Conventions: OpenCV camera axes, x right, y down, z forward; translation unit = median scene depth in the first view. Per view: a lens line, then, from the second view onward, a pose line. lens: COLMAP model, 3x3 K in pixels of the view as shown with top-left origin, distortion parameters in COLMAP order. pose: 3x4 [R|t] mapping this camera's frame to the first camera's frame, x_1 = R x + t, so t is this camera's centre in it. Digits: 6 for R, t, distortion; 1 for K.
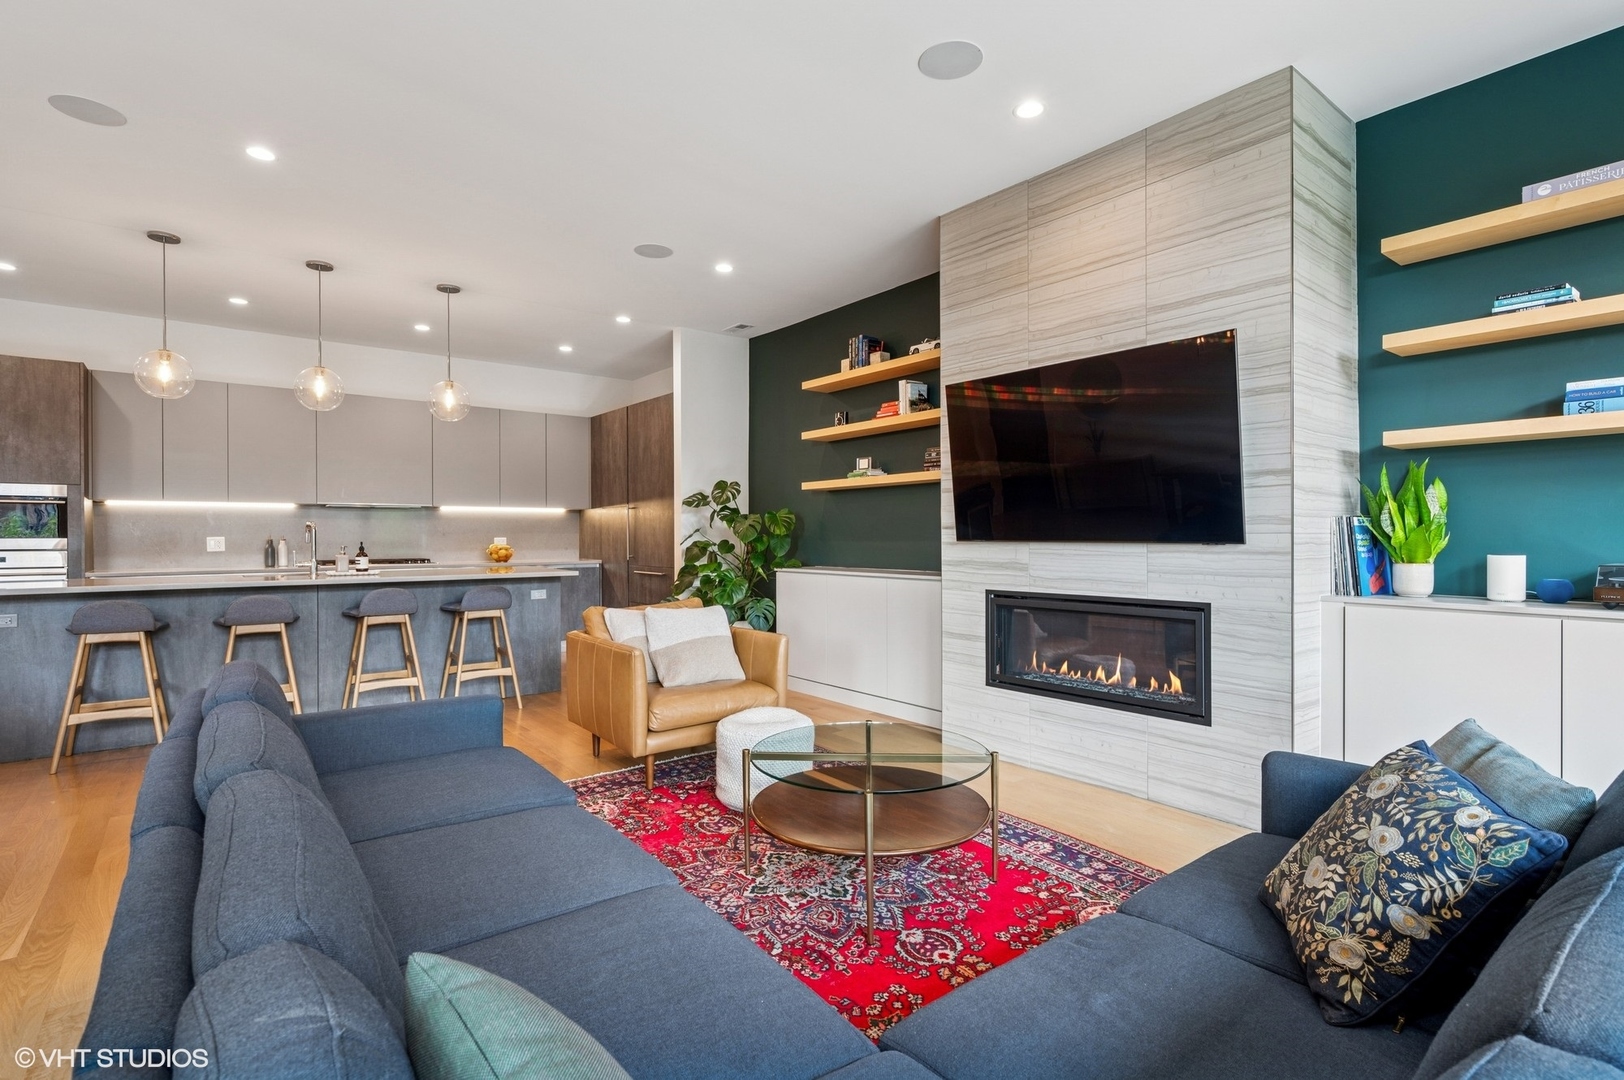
lens RADIAL K [[763.4, 0, 816.9], [0, 763.4, 539.1], [0, 0, 1]] dist [0.002621, -0.000196]
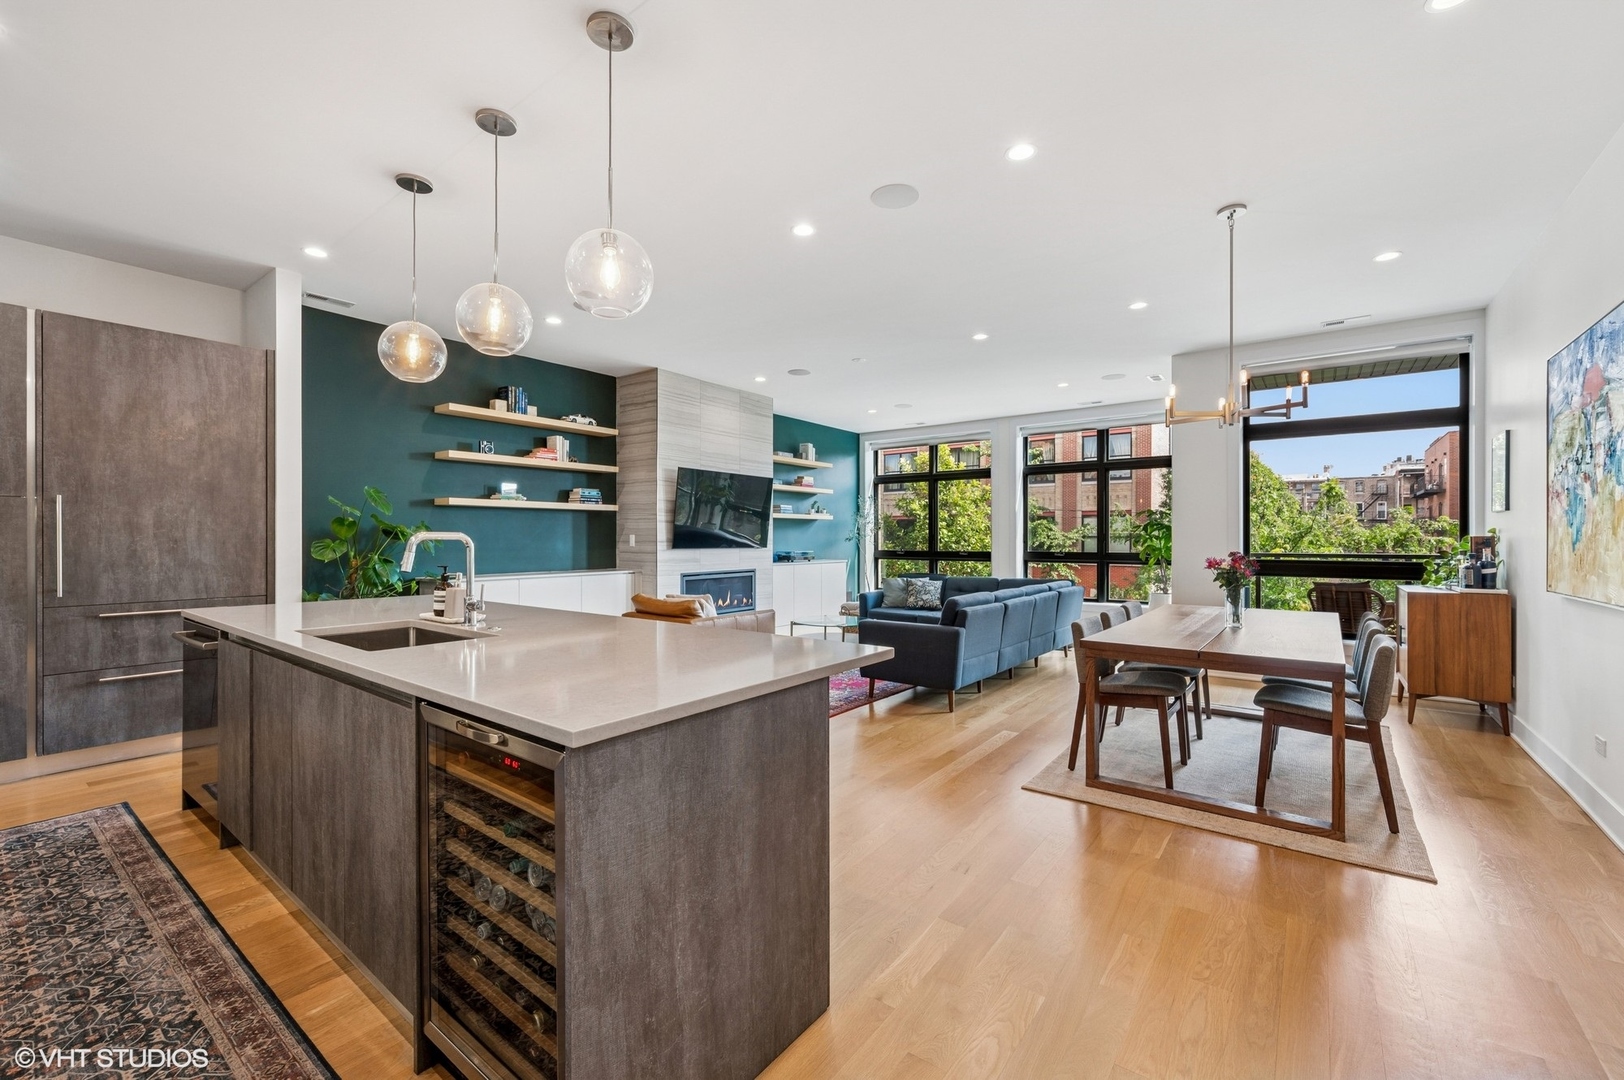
lens RADIAL K [[650.6, 0, 819.2], [0, 650.6, 542.9], [0, 0, 1]] dist [0.000860, -0.000591]
pose [[-0.240829, -0.004724, 0.970556, -1.553061], [0.005409, 0.999966, 0.006209, -0.021934], [-0.970553, 0.006745, -0.240795, 1.102500]]
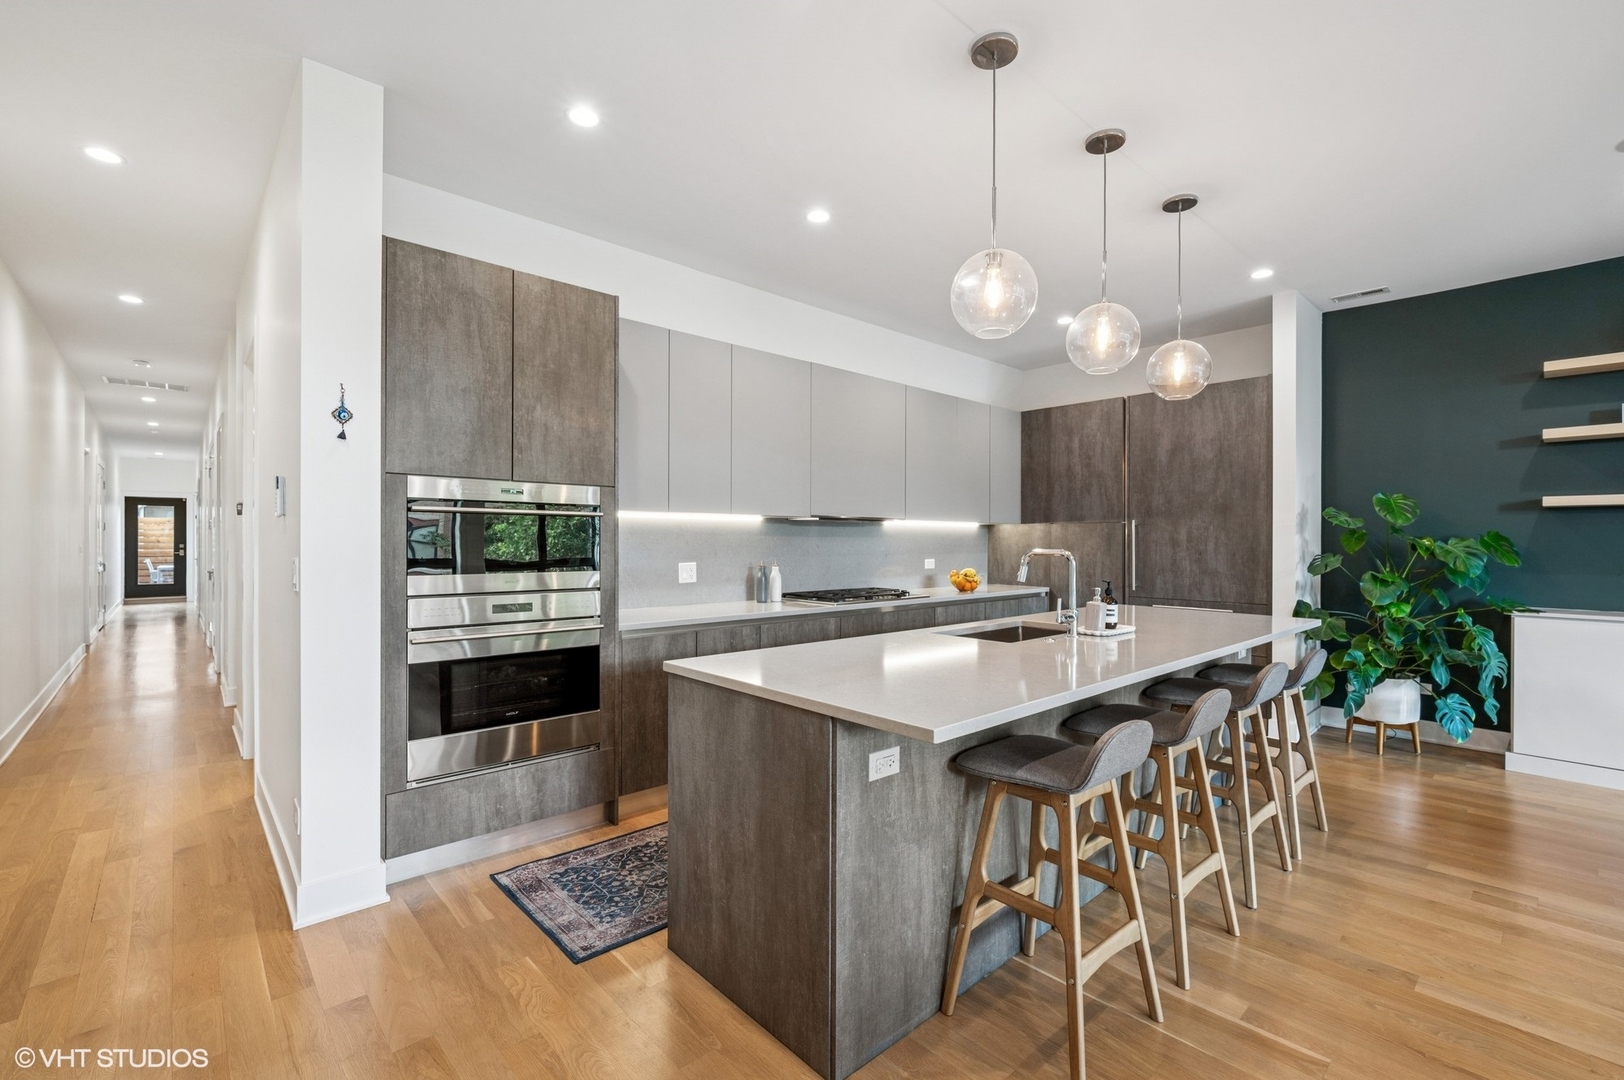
lens RADIAL K [[708.4, 0, 828.5], [0, 708.4, 540.7], [0, 0, 1]] dist [-0.003694, -0.000462]
pose [[0.997050, 0.008789, 0.076248, -1.163893], [-0.008523, 0.999956, -0.003806, -0.035231], [-0.076278, 0.003145, 0.997082, 0.557825]]
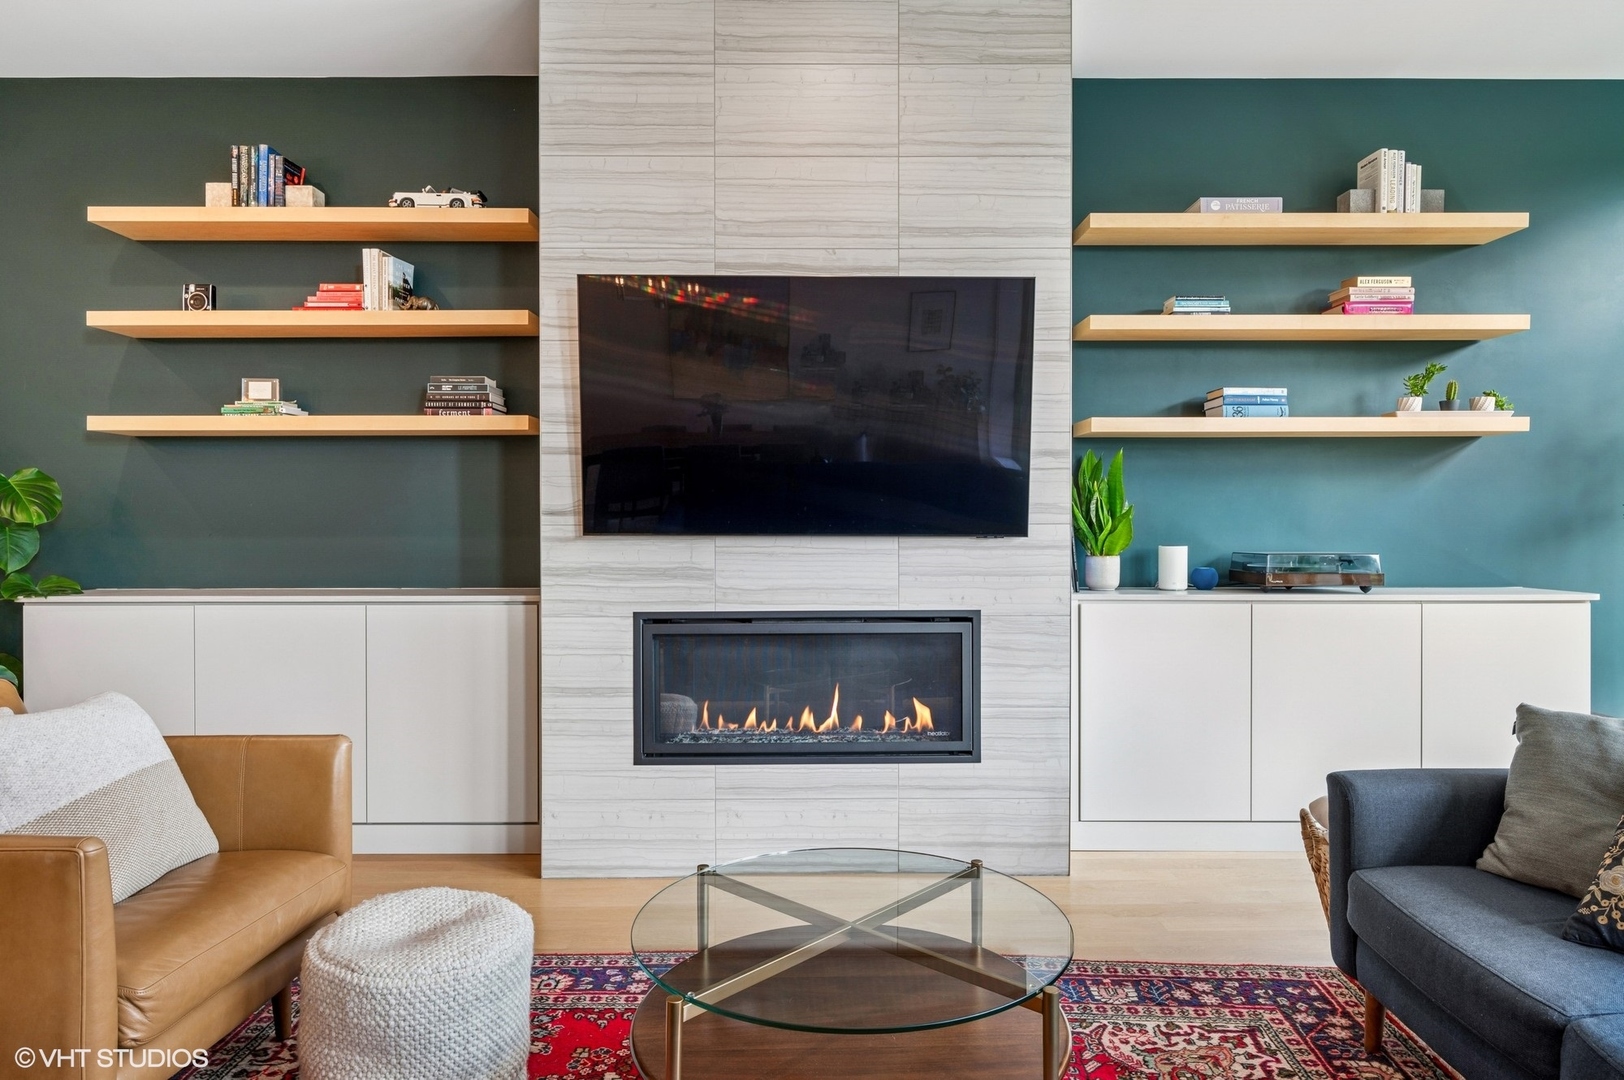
lens RADIAL K [[1001.4, 0, 827.3], [0, 1001.4, 533.3], [0, 0, 1]] dist [-0.000532, 0.000103]
pose [[0.625484, -0.002816, 0.780232, -0.335730], [0.002781, 0.999995, 0.001381, 0.000293], [-0.780232, 0.001306, 0.625488, 0.376549]]
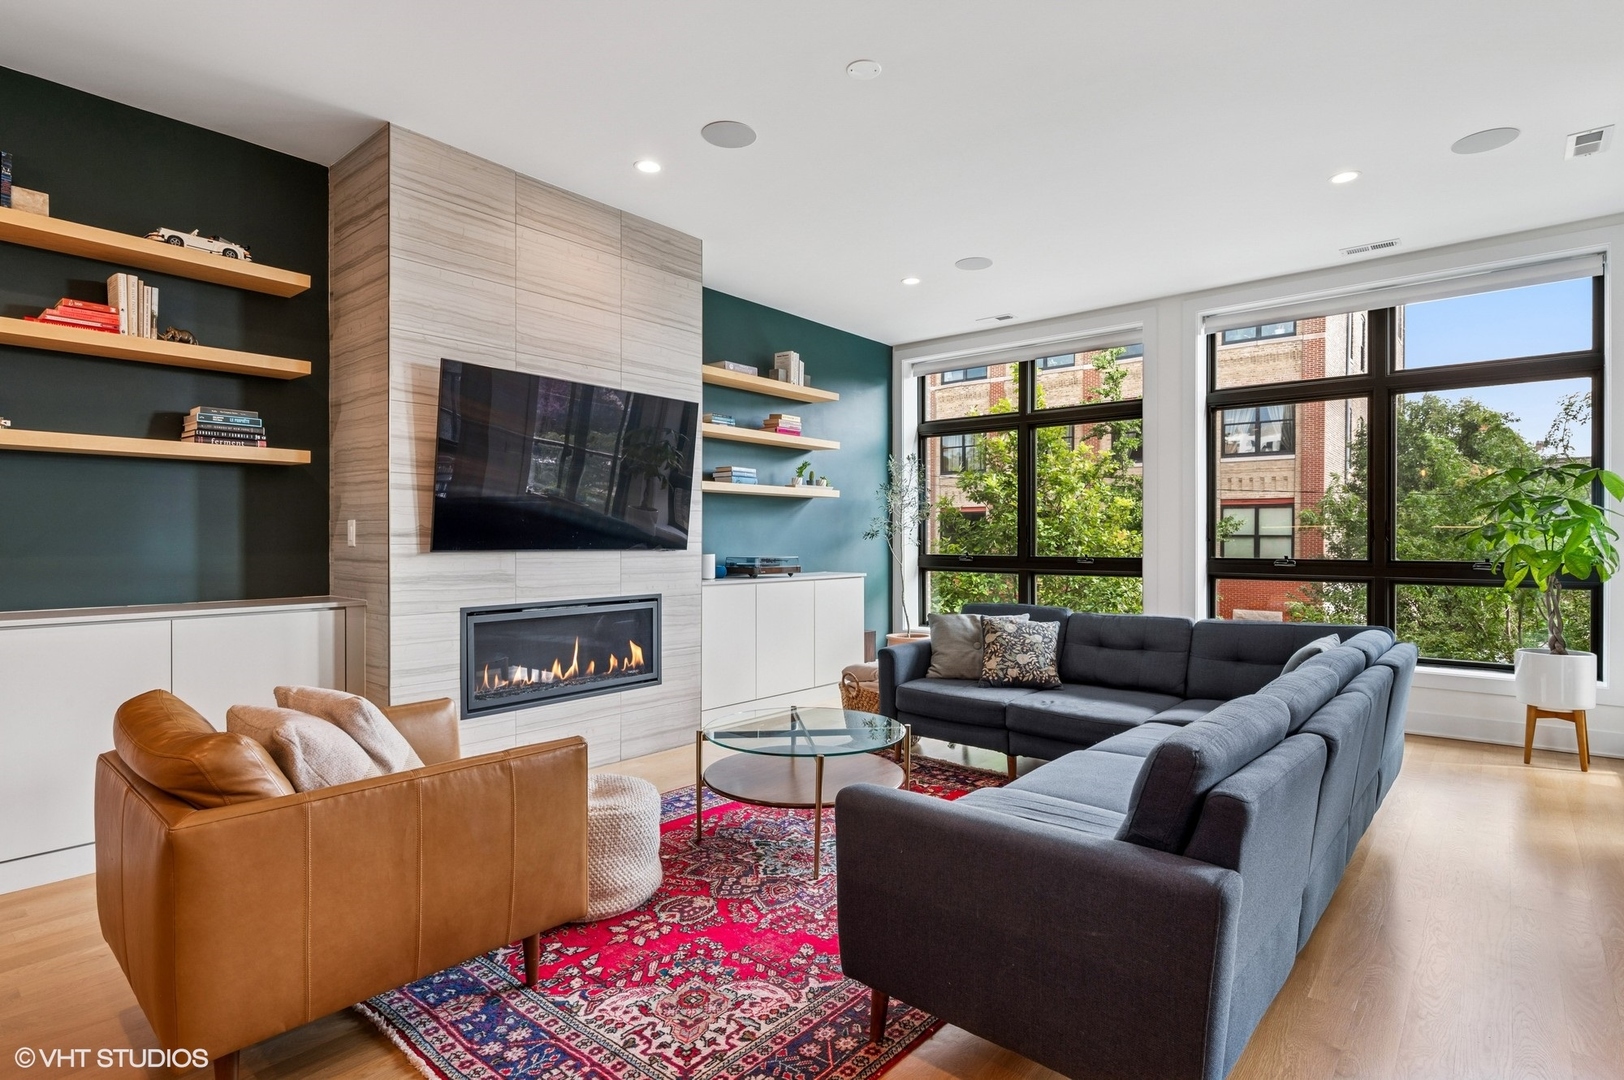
lens RADIAL K [[815.9, 0, 818.1], [0, 815.9, 542.9], [0, 0, 1]] dist [0.000887, -0.000405]
pose [[-0.190033, -0.003219, 0.981772, -0.784892], [0.004656, 0.999980, 0.004180, -0.009406], [-0.981767, 0.005365, -0.190014, 0.814071]]
